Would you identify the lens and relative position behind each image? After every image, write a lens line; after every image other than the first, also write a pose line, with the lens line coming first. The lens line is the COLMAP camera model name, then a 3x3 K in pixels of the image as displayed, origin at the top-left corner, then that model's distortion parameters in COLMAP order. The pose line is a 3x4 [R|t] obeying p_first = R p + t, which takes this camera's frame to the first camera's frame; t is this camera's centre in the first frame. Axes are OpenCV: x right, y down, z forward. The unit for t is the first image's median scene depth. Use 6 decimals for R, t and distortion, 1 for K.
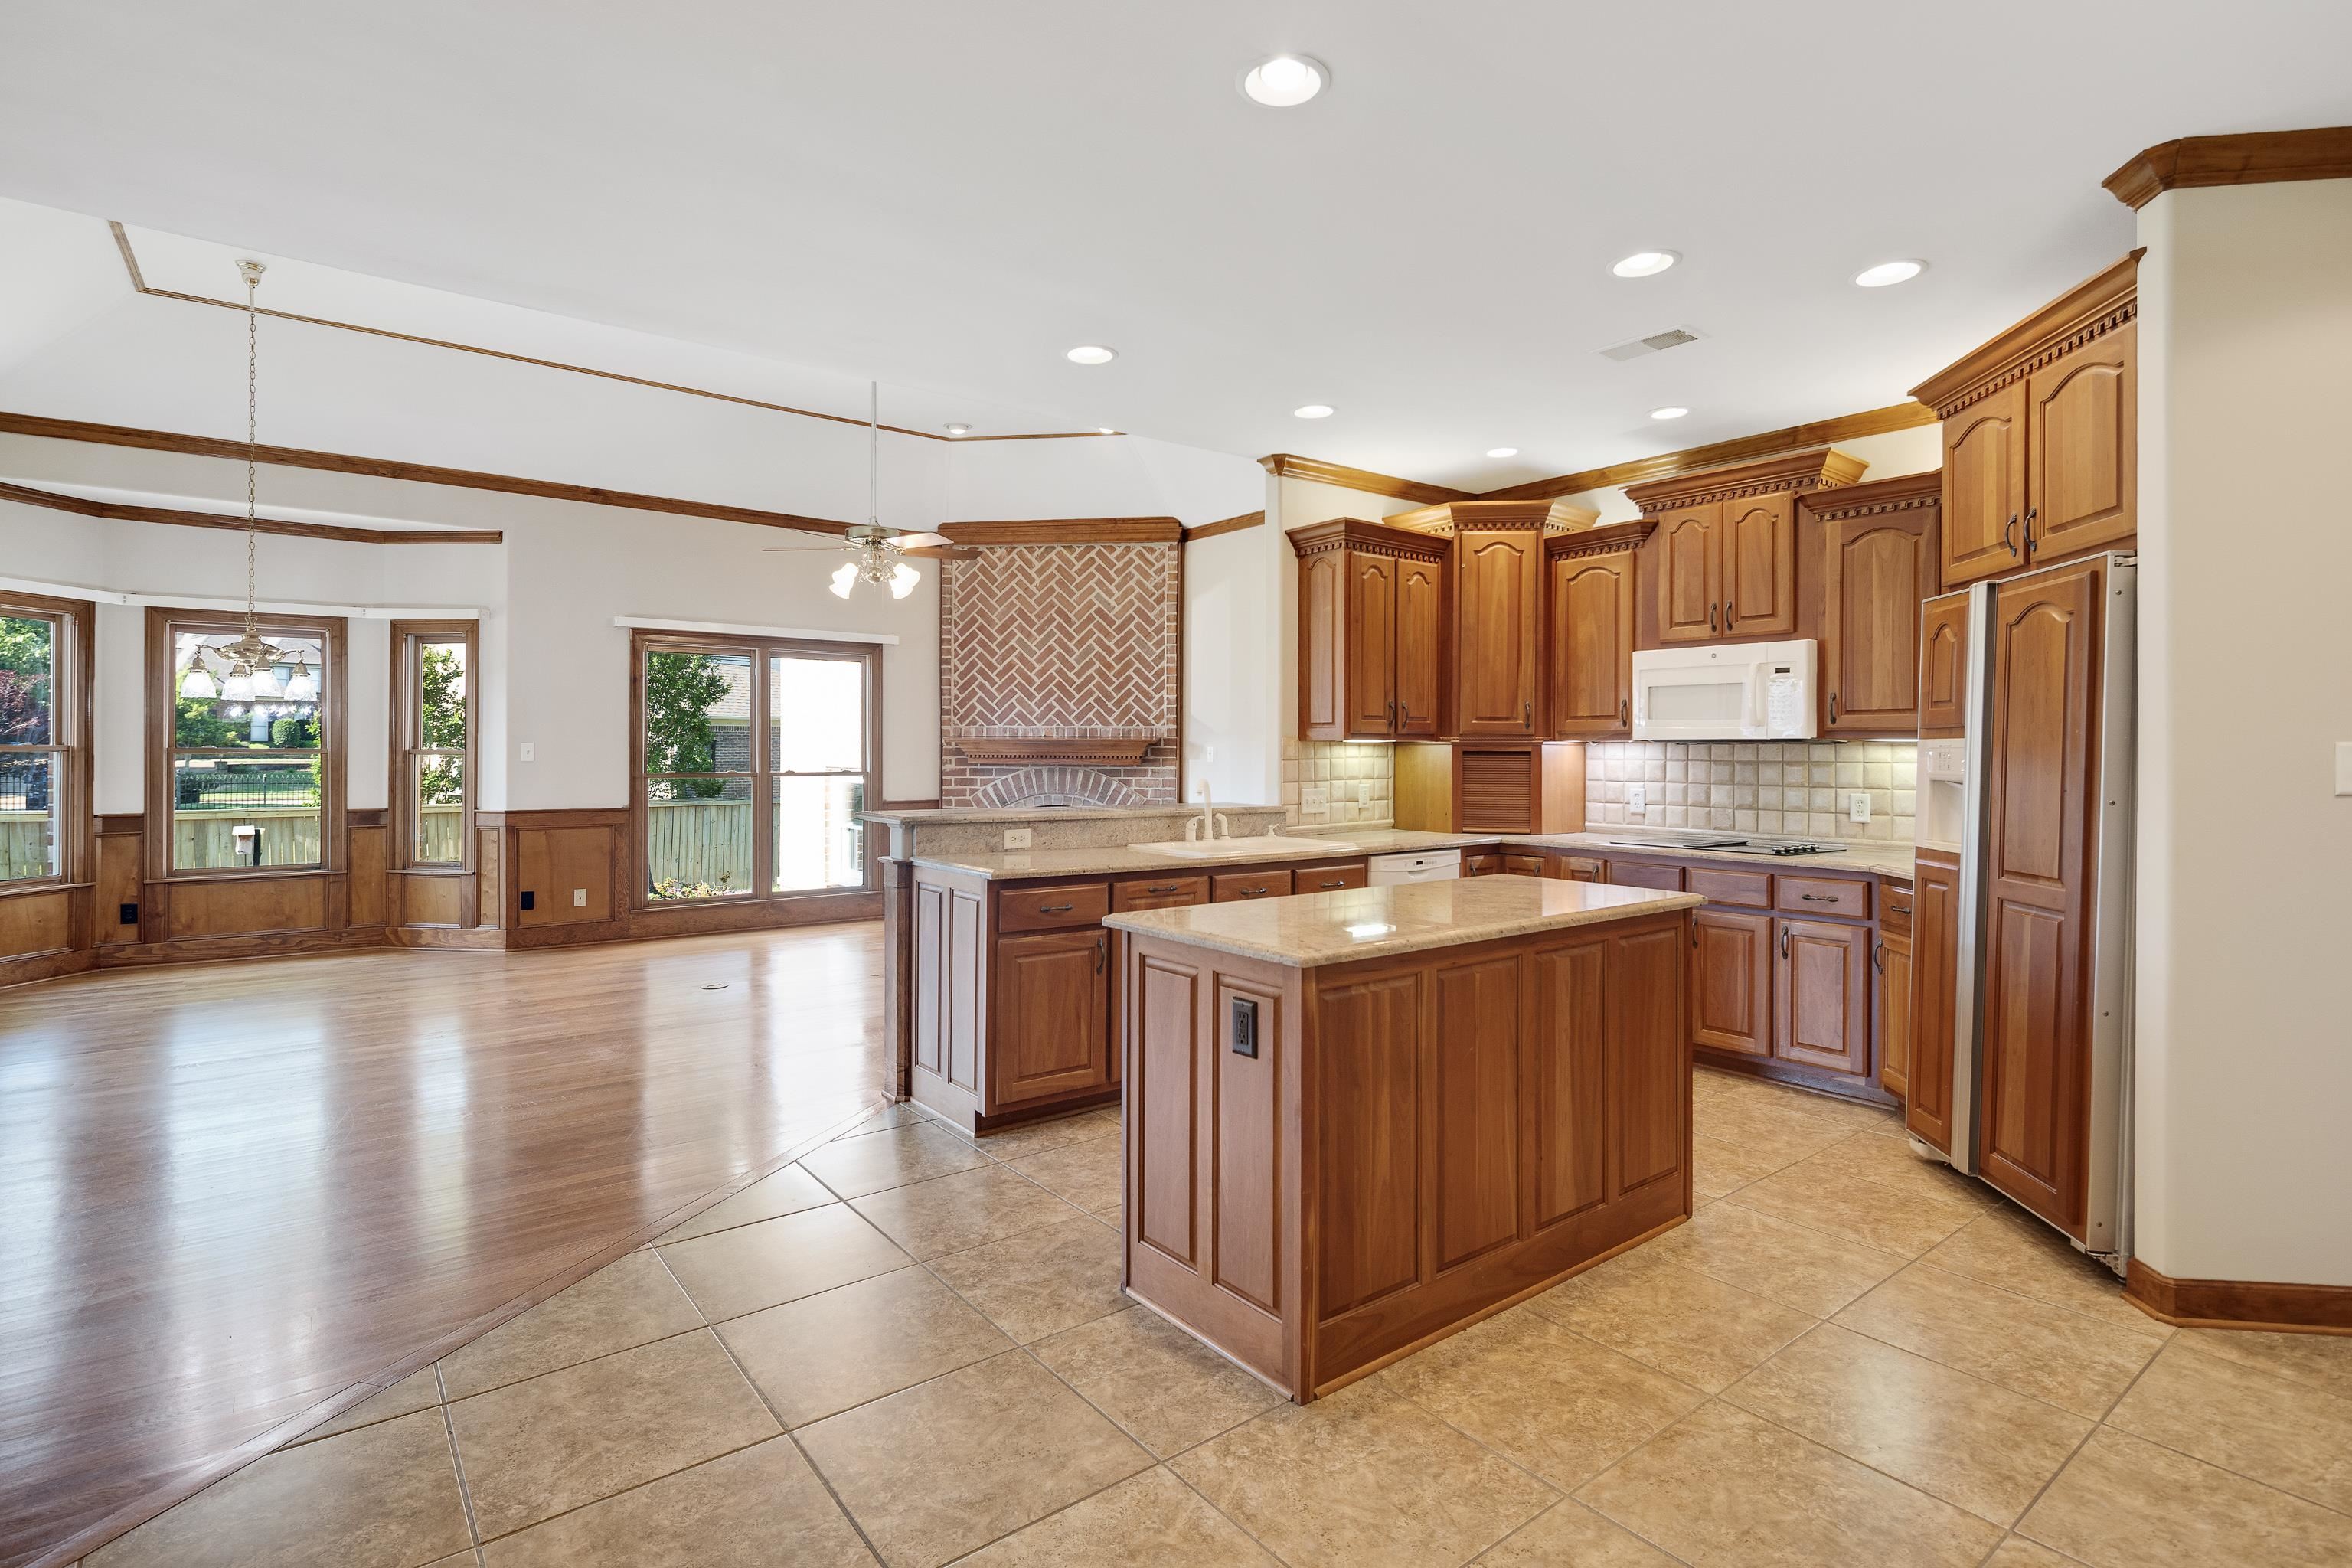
lens RADIAL K [[1141.0, 0, 1181.5], [0, 1141.0, 746.3], [0, 0, 1]] dist [0.002095, -0.004783]
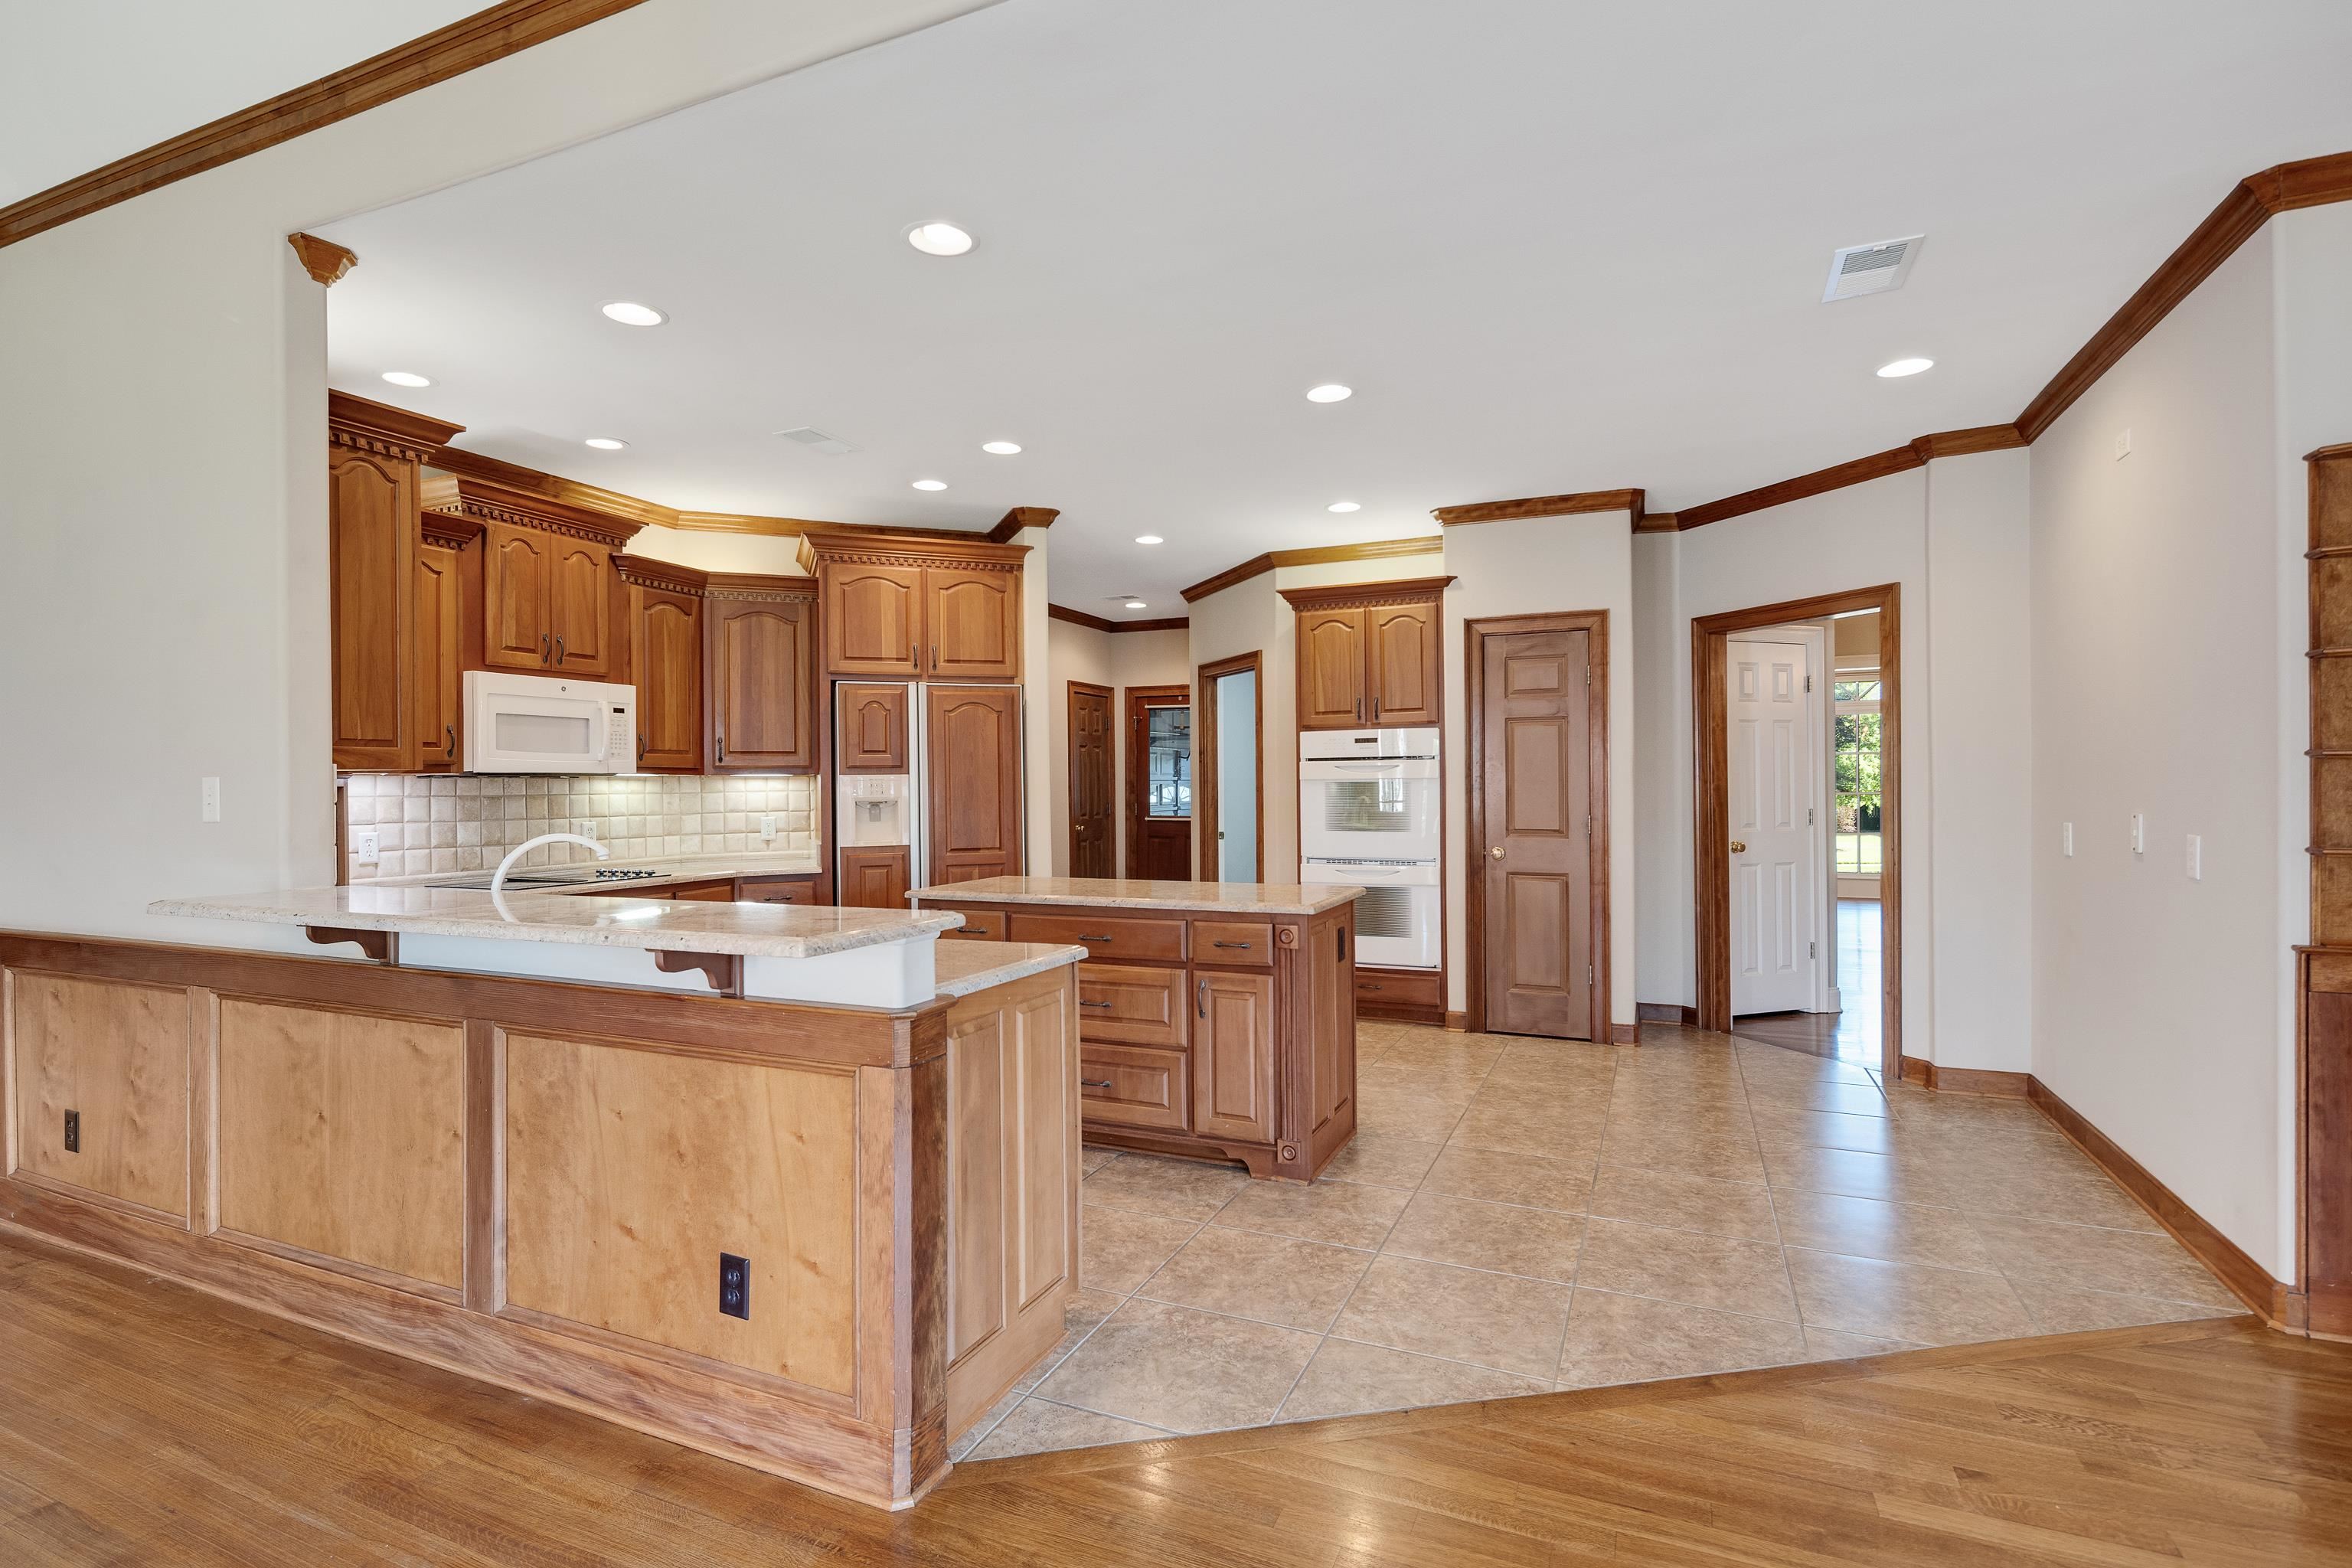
lens RADIAL K [[1133.7, 0, 1147.0], [0, 1133.7, 782.4], [0, 0, 1]] dist [0.000771, -0.000279]
pose [[-0.458412, 0.001546, 0.888739, -0.427914], [0.005529, 0.999984, 0.001112, 0.002618], [-0.888723, 0.005424, -0.458413, 0.666165]]
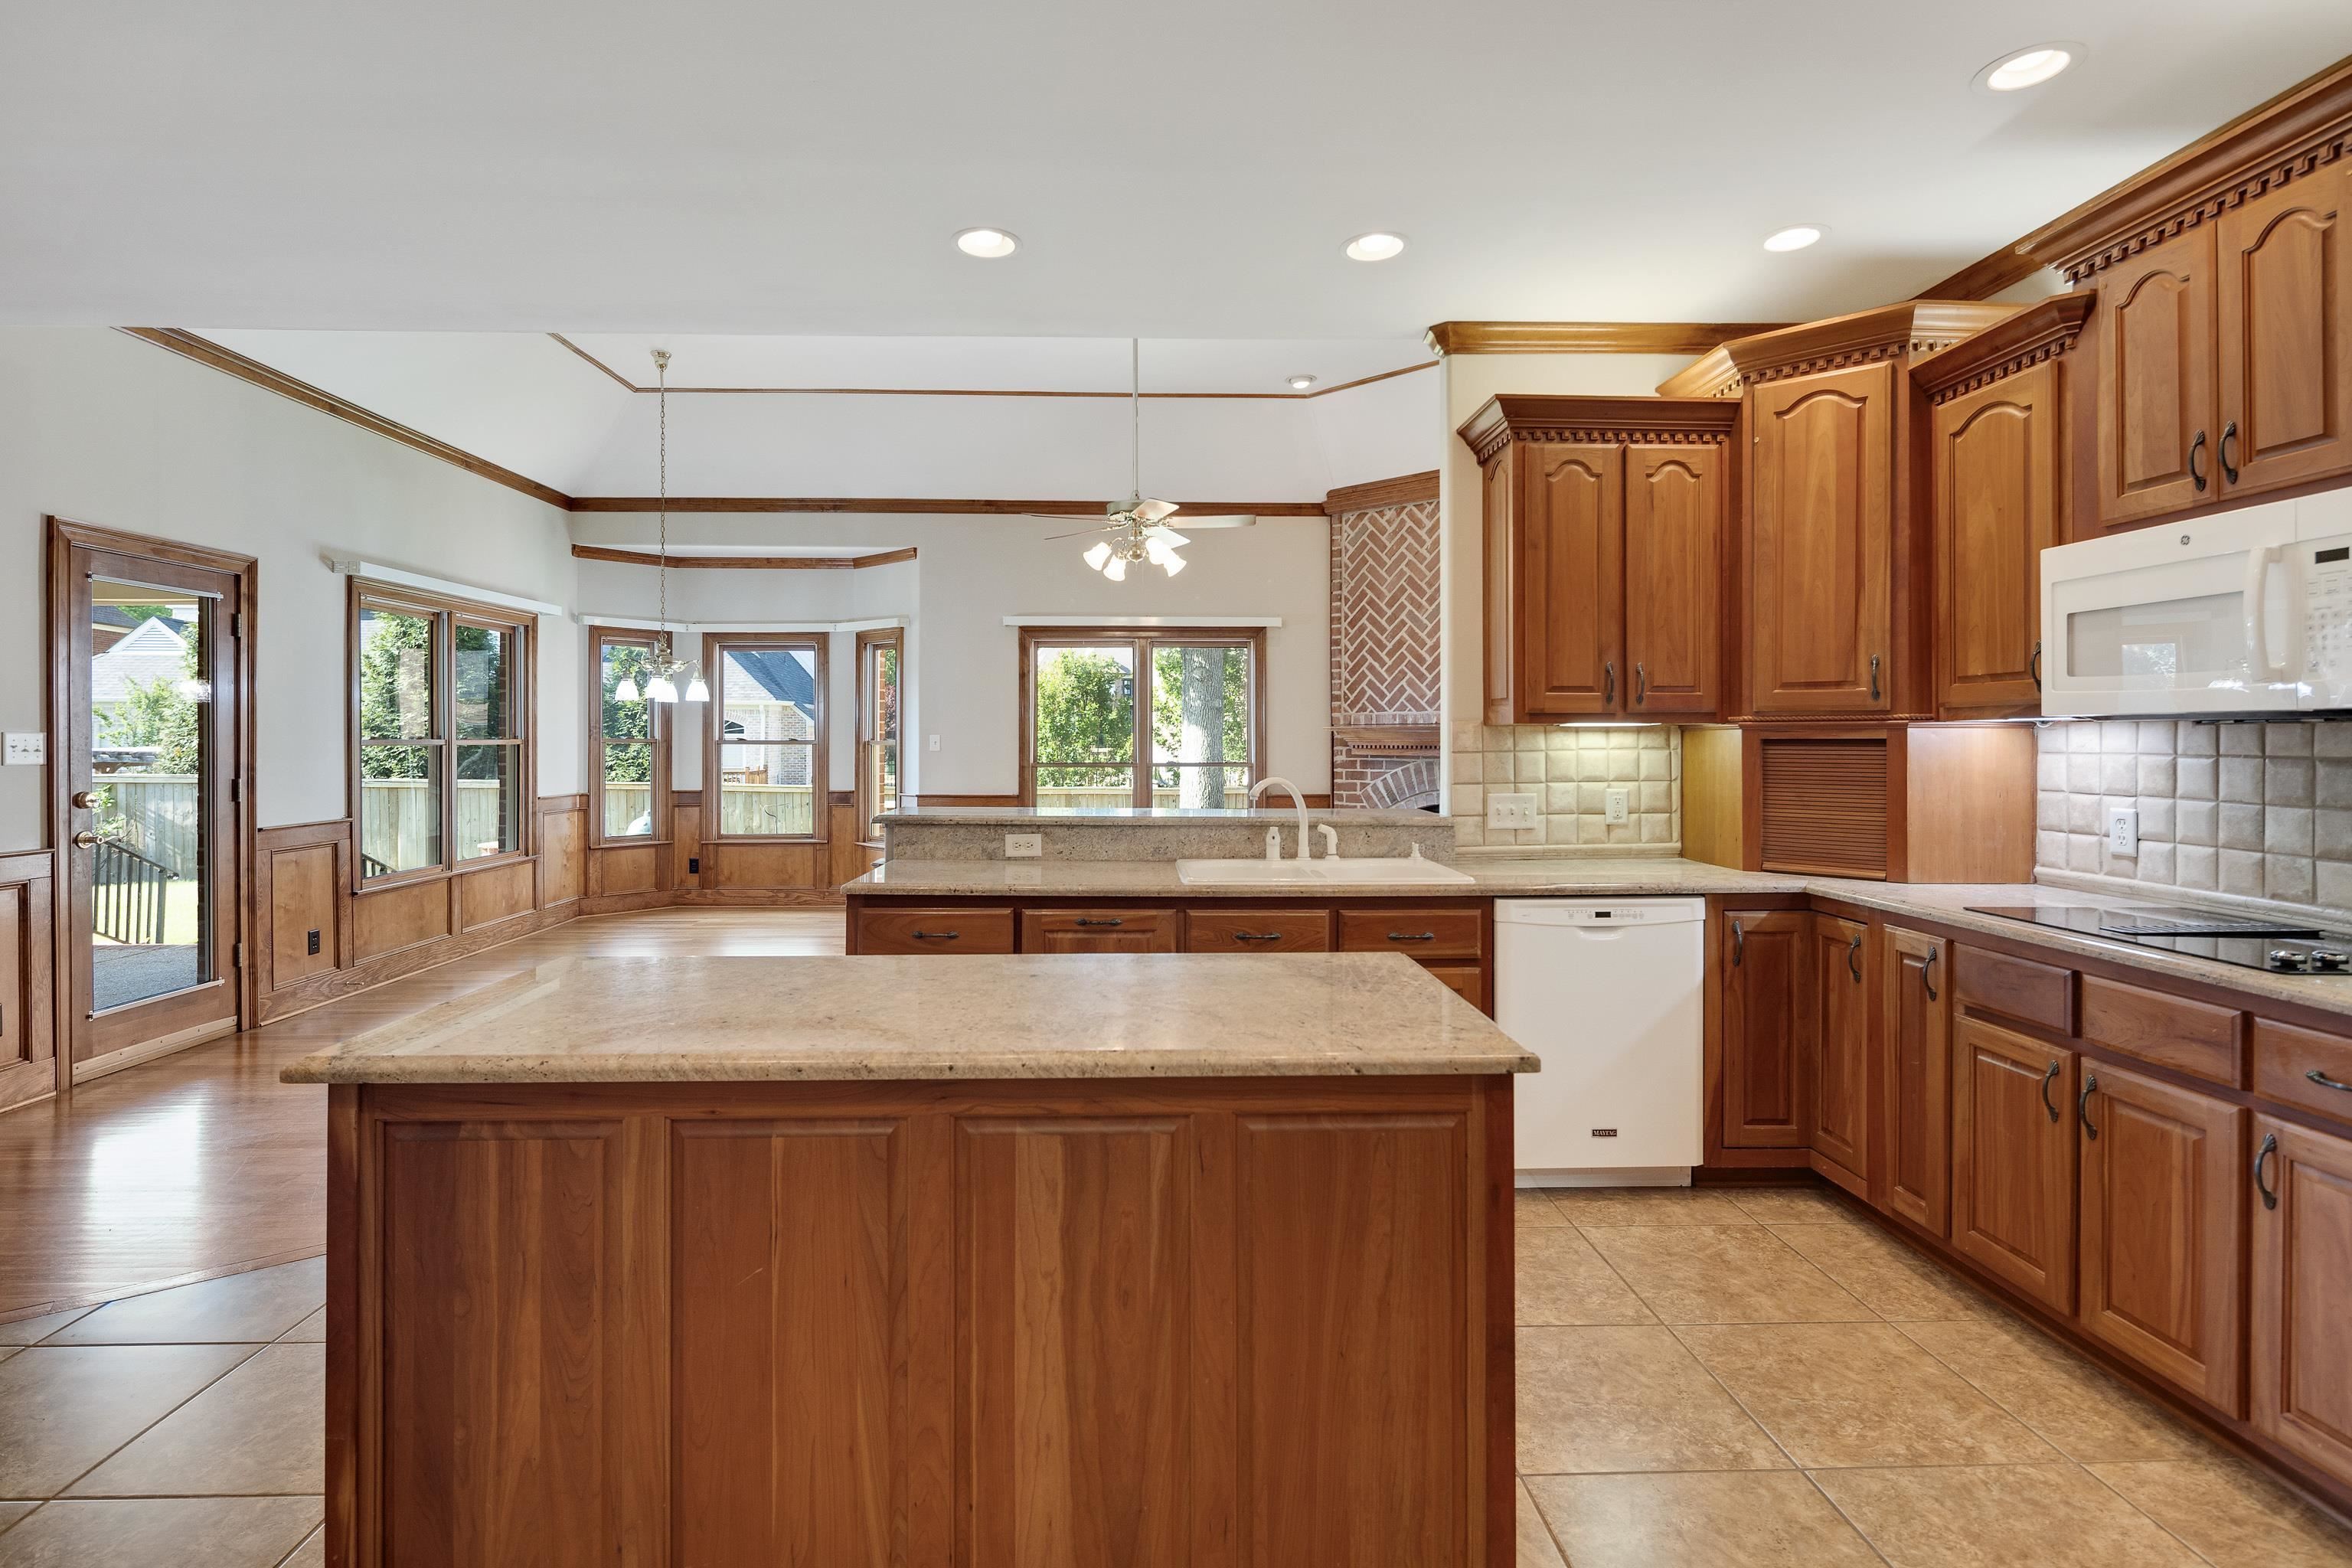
lens RADIAL K [[1132.5, 0, 1162.4], [0, 1132.5, 735.5], [0, 0, 1]] dist [-0.003602, -0.001056]
pose [[0.807156, -0.005542, -0.590313, 0.264957], [0.005149, 0.999984, -0.002347, 0.001636], [0.590316, -0.001145, 0.807171, 0.238350]]
